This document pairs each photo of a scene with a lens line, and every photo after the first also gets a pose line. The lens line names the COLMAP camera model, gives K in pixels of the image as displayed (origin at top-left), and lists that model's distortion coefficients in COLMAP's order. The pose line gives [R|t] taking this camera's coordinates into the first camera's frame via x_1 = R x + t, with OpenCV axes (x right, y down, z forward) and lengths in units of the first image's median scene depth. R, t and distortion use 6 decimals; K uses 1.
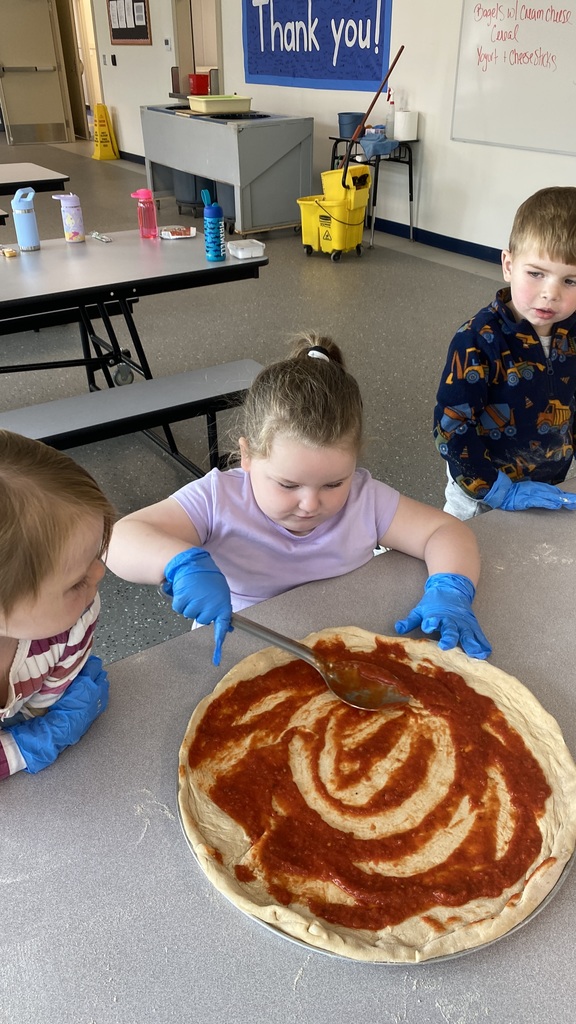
lens RADIAL K [[799.2, 0, 288.0], [0, 799.2, 512.0], [0, 0, 1]] dist [0.005302, 0.004857]
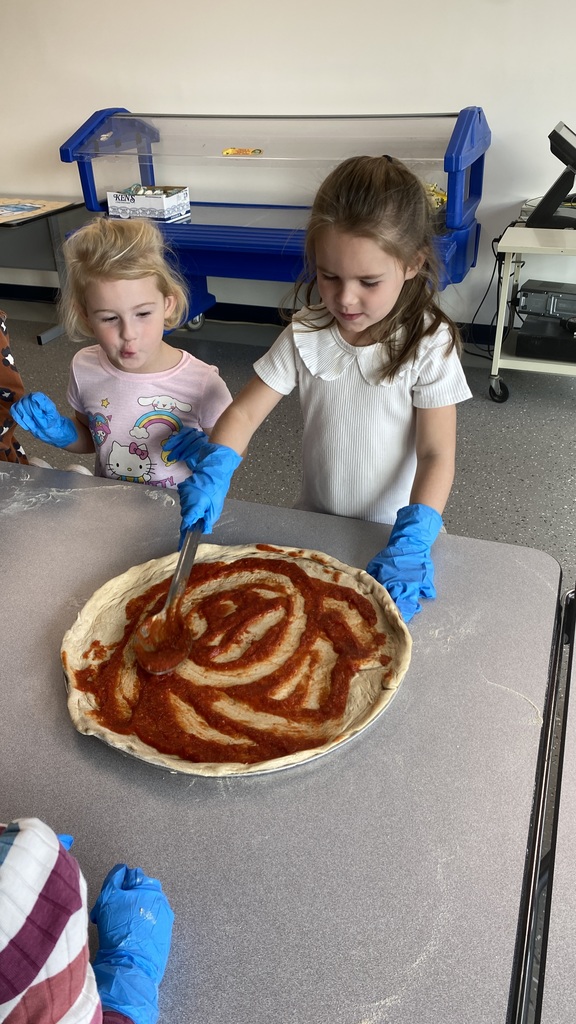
lens RADIAL K [[799.2, 0, 288.0], [0, 799.2, 512.0], [0, 0, 1]] dist [0.005302, 0.004857]
pose [[-0.546897, -0.415693, 0.726707, -0.737054], [0.444184, 0.591704, 0.672746, -0.574029], [-0.709651, 0.690714, -0.138957, 1.021404]]
